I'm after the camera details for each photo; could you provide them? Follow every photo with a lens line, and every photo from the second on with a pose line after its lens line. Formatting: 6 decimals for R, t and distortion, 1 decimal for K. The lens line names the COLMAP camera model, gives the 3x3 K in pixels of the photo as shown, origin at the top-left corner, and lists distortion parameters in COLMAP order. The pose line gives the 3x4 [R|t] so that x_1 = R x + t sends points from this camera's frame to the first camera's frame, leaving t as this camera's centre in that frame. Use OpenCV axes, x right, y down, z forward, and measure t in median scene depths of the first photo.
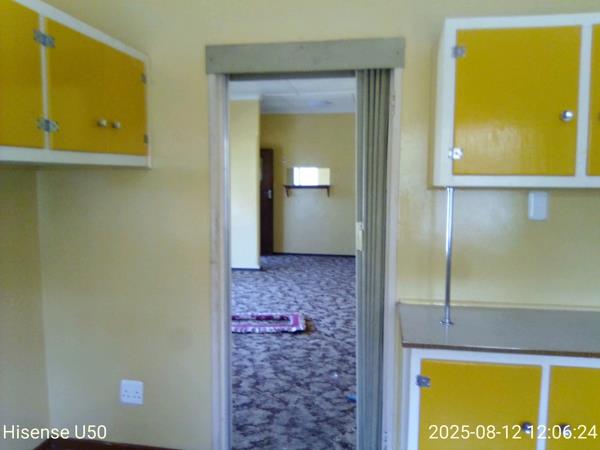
lens RADIAL K [[491.8, 0, 298.6], [0, 491.8, 226.9], [0, 0, 1]] dist [-0.006457, -0.014170]
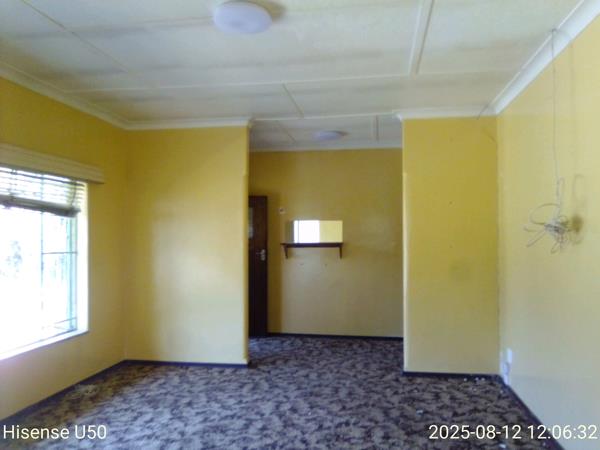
lens RADIAL K [[491.8, 0, 301.7], [0, 491.8, 227.0], [0, 0, 1]] dist [-0.006457, -0.014170]
pose [[0.999855, -0.008299, 0.014866, -0.011487], [0.009951, 0.993342, -0.114776, -0.026074], [-0.013814, 0.114907, 0.993280, 0.285817]]
